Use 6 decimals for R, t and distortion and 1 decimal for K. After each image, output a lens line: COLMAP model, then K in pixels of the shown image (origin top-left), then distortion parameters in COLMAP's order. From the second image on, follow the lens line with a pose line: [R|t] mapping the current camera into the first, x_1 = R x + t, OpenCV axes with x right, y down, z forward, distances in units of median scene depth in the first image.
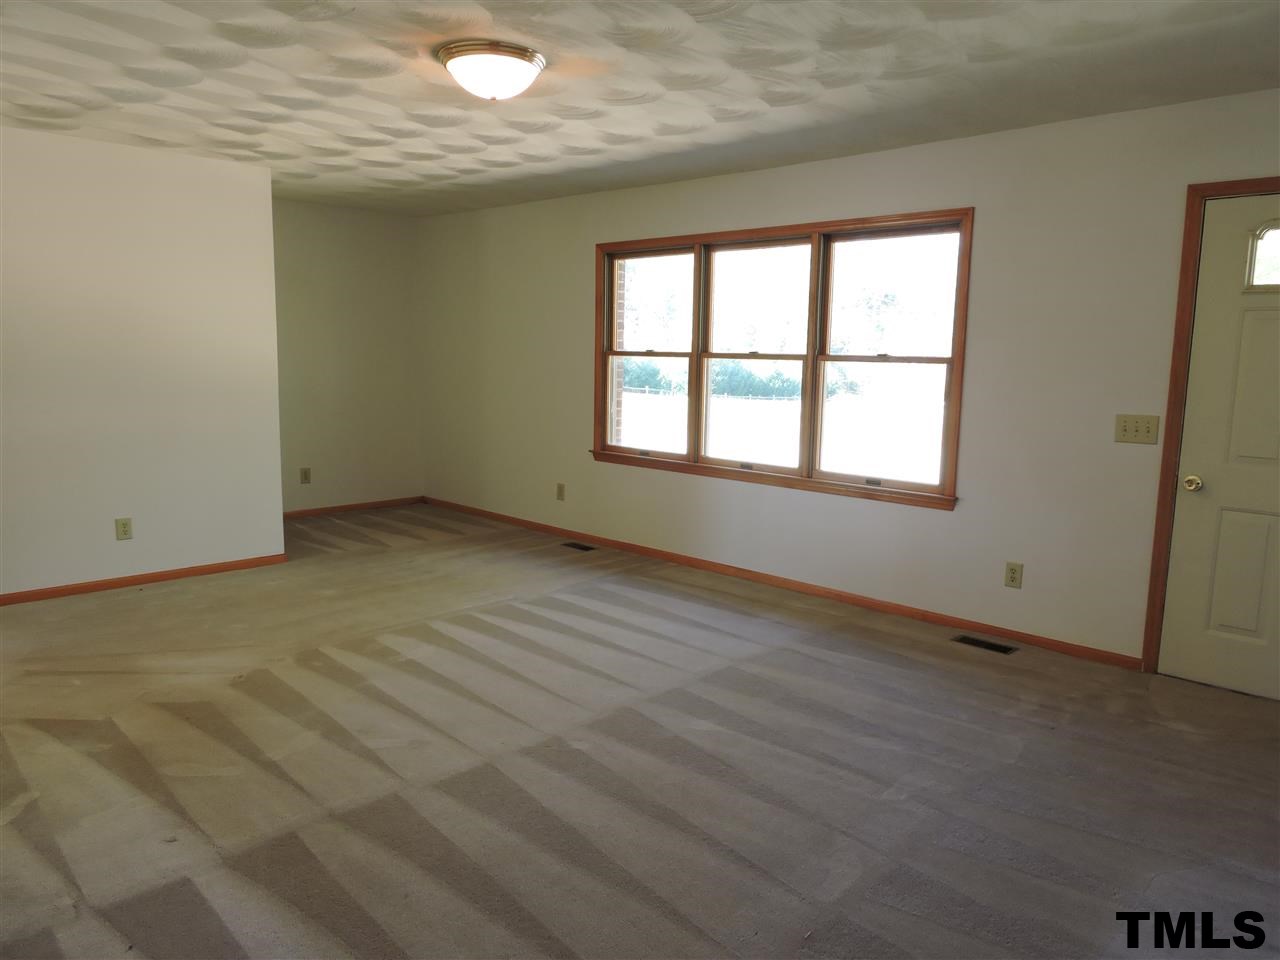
lens RADIAL K [[907.4, 0, 640.0], [0, 907.4, 480.0], [0, 0, 1]] dist [-0.005197, -0.001844]
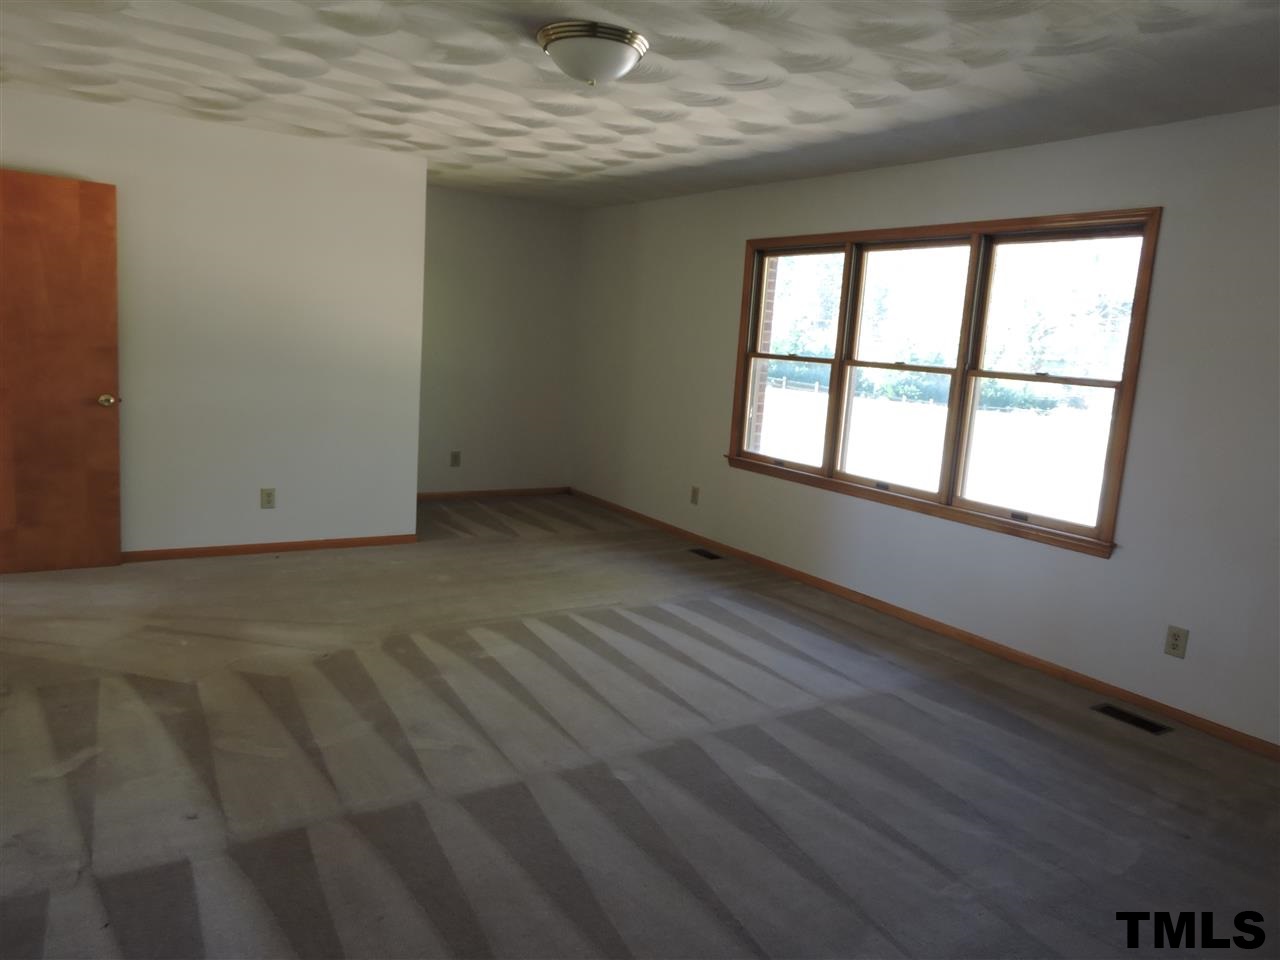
lens RADIAL K [[907.4, 0, 640.0], [0, 907.4, 480.0], [0, 0, 1]] dist [-0.005197, -0.001844]
pose [[0.974028, 0.079028, -0.212189, 0.087978], [-0.077818, 0.996868, 0.014059, -0.018341], [0.212636, 0.002818, 0.977128, 0.062457]]
